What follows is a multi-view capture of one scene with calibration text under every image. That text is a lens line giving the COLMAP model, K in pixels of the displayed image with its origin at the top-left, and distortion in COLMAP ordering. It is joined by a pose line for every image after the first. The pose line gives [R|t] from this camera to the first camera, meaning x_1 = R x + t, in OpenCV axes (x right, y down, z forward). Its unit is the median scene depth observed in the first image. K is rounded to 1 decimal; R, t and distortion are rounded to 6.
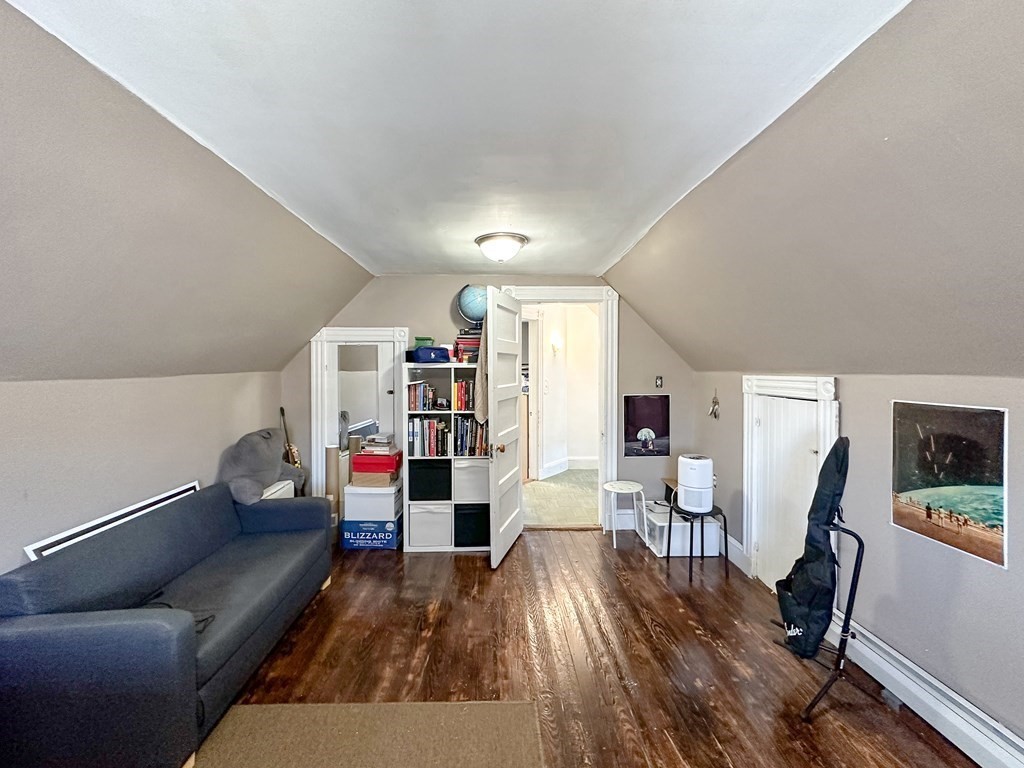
lens RADIAL K [[412.9, 0, 511.2], [0, 412.9, 380.6], [0, 0, 1]] dist [-0.004094, 0.000880]
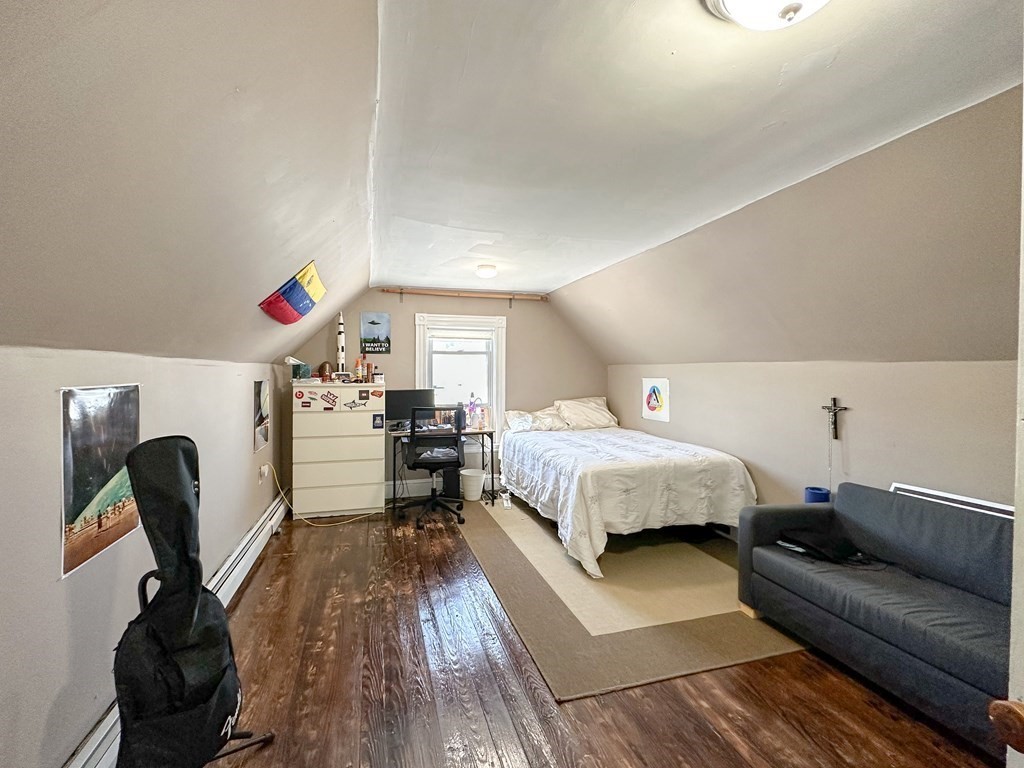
lens RADIAL K [[412.9, 0, 509.3], [0, 412.9, 377.7], [0, 0, 1]] dist [-0.004094, 0.000880]
pose [[-0.963915, 0.003525, -0.266186, 0.389392], [-0.001925, 0.999794, 0.020211, 0.012040], [0.266203, 0.019994, -0.963710, 1.747964]]
